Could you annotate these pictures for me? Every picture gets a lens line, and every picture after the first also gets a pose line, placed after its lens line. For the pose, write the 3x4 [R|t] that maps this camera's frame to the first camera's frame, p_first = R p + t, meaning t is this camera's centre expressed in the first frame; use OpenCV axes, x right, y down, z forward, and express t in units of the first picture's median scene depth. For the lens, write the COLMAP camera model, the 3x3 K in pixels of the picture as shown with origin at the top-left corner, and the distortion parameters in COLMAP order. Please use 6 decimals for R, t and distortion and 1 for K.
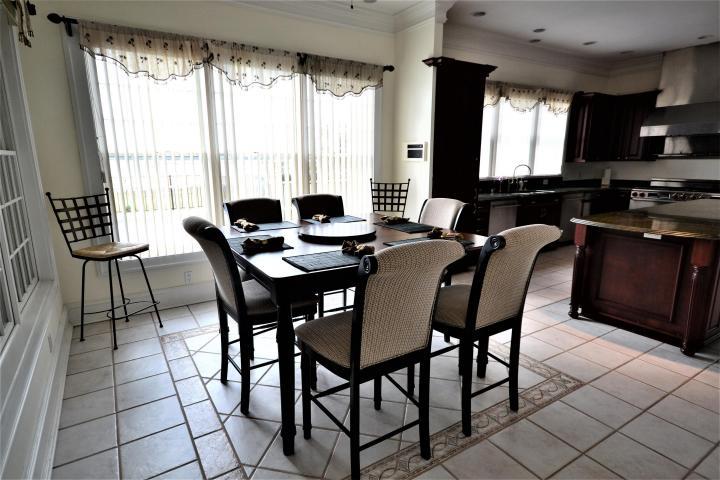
lens RADIAL K [[395.9, 0, 354.9], [0, 395.9, 242.5], [0, 0, 1]] dist [0.022129, -0.000003]
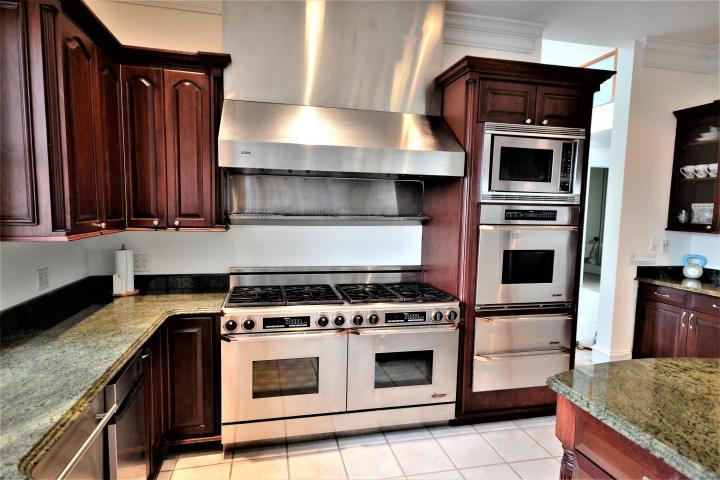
lens RADIAL K [[395.9, 0, 354.9], [0, 395.9, 242.5], [0, 0, 1]] dist [0.022129, -0.000003]
pose [[0.334197, -0.076221, 0.939416, 0.417813], [0.174911, 0.984426, 0.017649, -0.184144], [-0.926131, 0.158416, 0.342324, 0.781689]]
